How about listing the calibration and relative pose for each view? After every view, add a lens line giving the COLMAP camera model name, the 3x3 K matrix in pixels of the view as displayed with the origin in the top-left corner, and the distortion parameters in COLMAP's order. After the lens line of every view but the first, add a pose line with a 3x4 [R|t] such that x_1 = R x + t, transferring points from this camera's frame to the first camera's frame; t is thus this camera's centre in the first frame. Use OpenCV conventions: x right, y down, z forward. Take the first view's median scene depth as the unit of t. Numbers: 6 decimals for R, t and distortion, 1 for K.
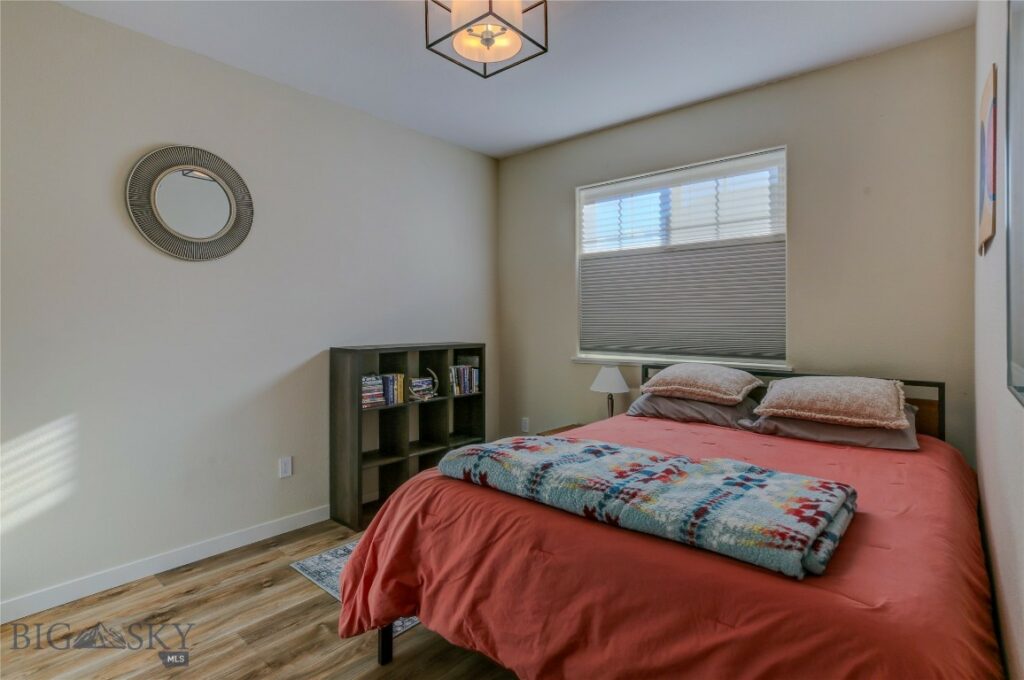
lens RADIAL K [[500.2, 0, 512.2], [0, 500.2, 321.6], [0, 0, 1]] dist [-0.010073, 0.001364]
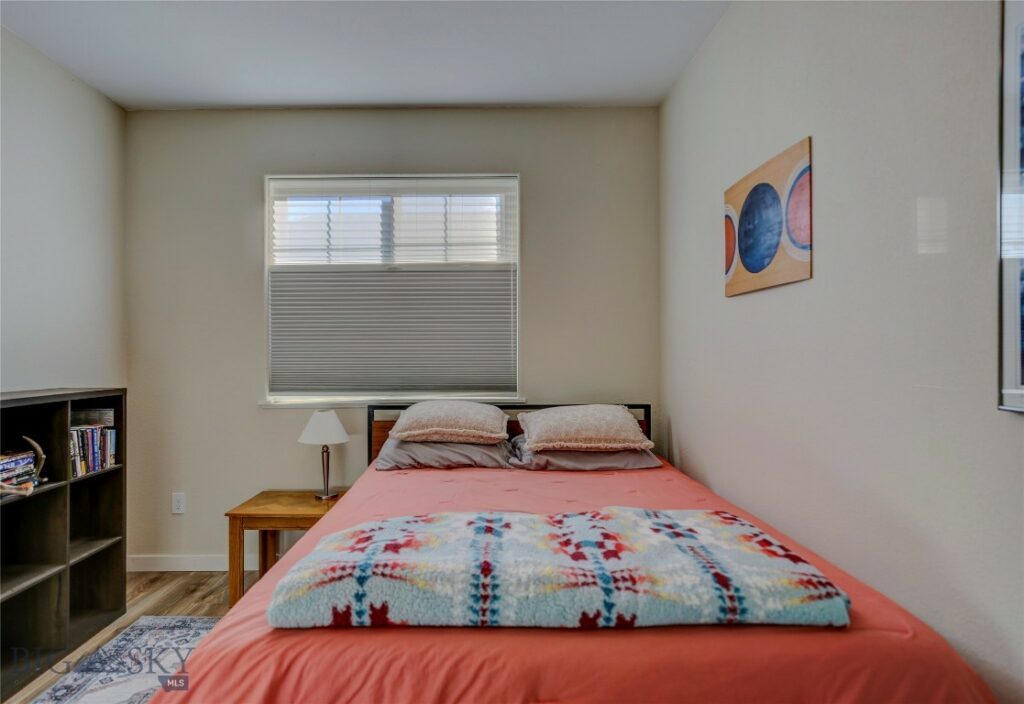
lens RADIAL K [[550.3, 0, 510.8], [0, 550.3, 350.2], [0, 0, 1]] dist [-0.003646, -0.000147]
pose [[0.763801, -0.000069, 0.645452, -0.195413], [0.004088, 0.999980, -0.004731, 0.000401], [-0.645439, 0.006252, 0.763787, 0.211712]]
